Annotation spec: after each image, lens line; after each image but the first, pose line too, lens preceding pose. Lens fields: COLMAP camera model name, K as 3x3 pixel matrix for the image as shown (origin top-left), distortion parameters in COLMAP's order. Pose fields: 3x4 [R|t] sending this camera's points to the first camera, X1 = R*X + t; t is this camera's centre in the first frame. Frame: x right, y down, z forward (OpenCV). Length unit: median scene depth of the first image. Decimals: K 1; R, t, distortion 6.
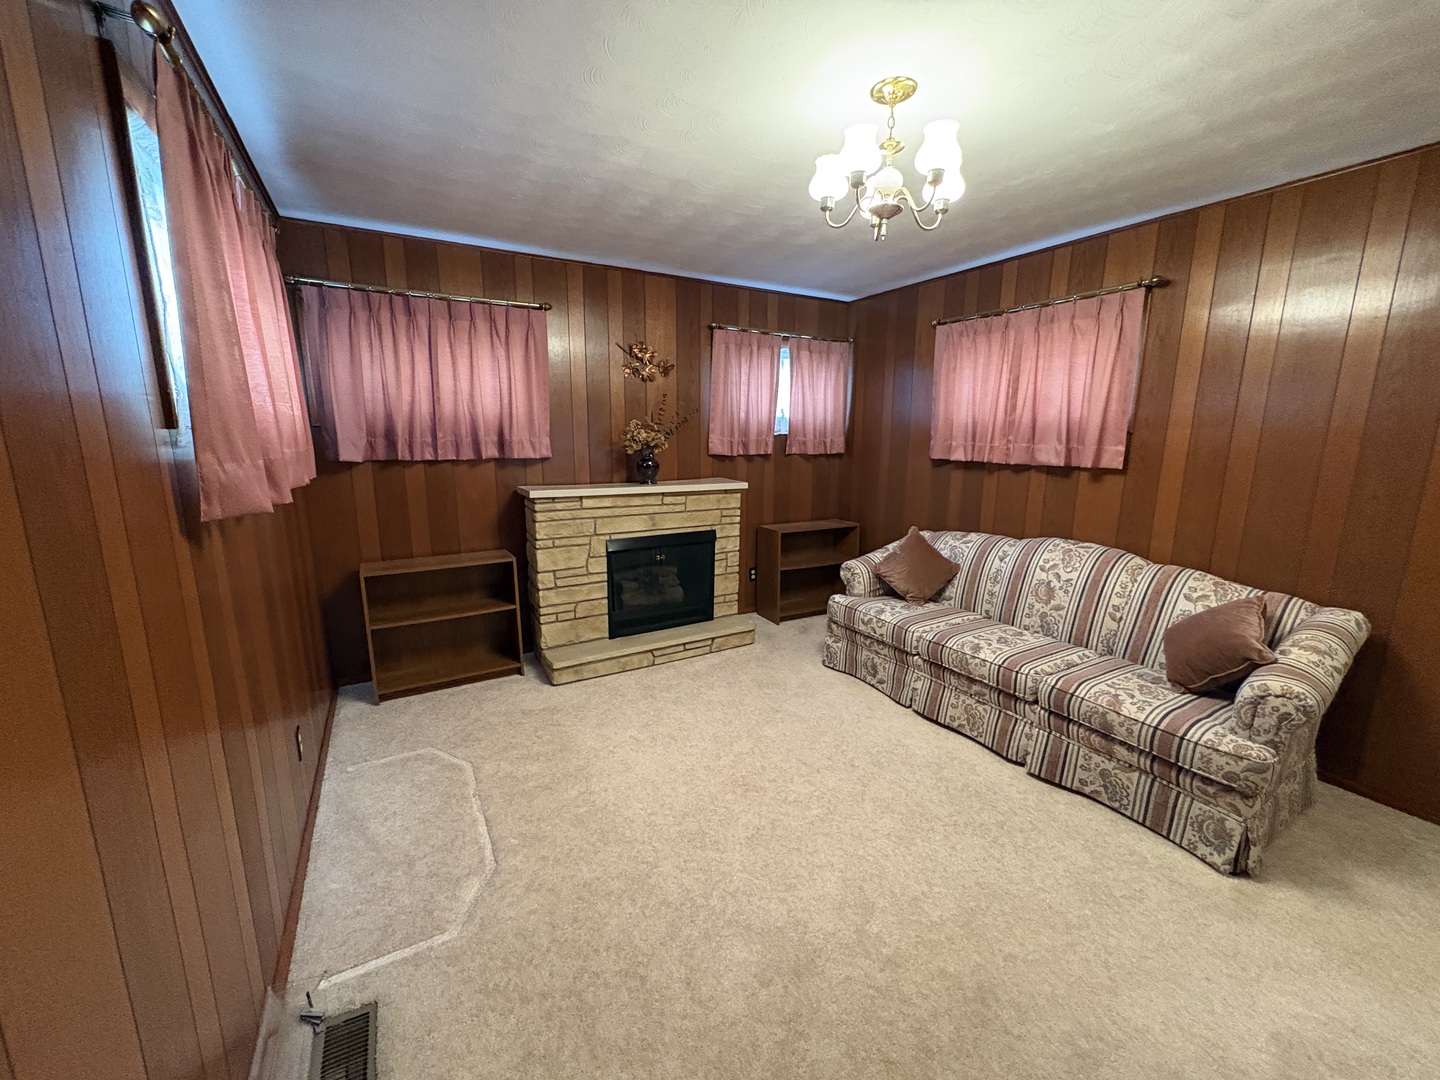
lens RADIAL K [[569.9, 0, 720.0], [0, 569.9, 534.1], [0, 0, 1]] dist [0.000751, 0.000227]
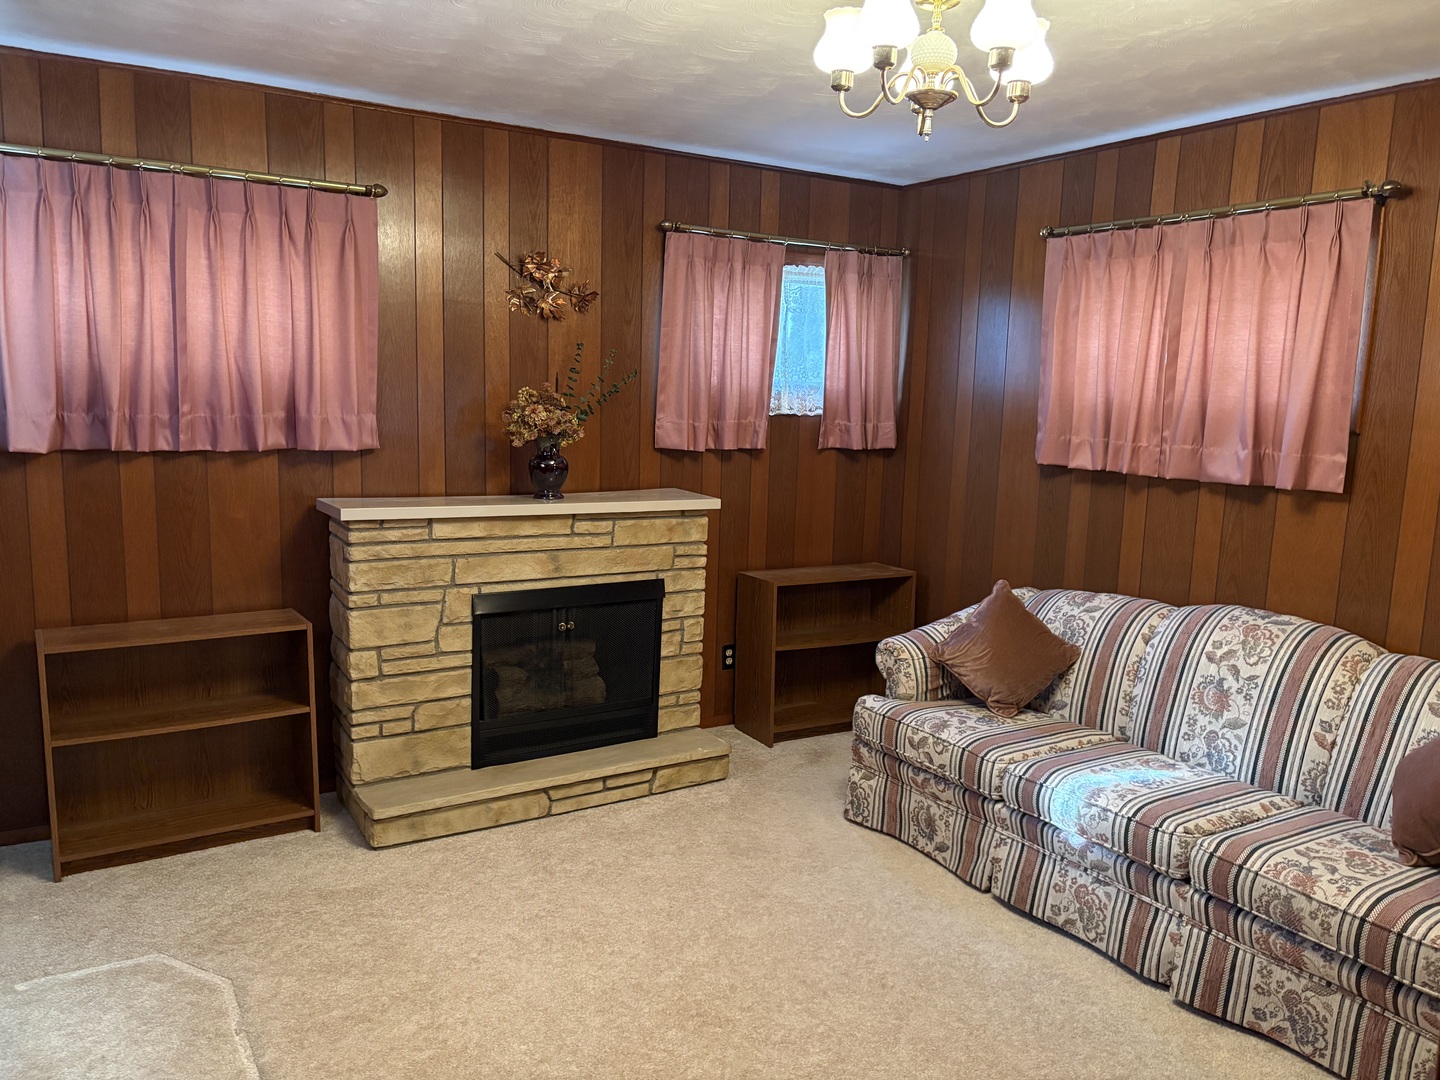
lens RADIAL K [[1081.7, 0, 715.2], [0, 1081.7, 541.7], [0, 0, 1]] dist [0.056876, -0.066869]
pose [[0.999272, 0.018880, 0.033166, 0.008971], [-0.017761, 0.999274, -0.033713, -0.011629], [-0.033778, 0.033099, 0.998881, -0.114021]]
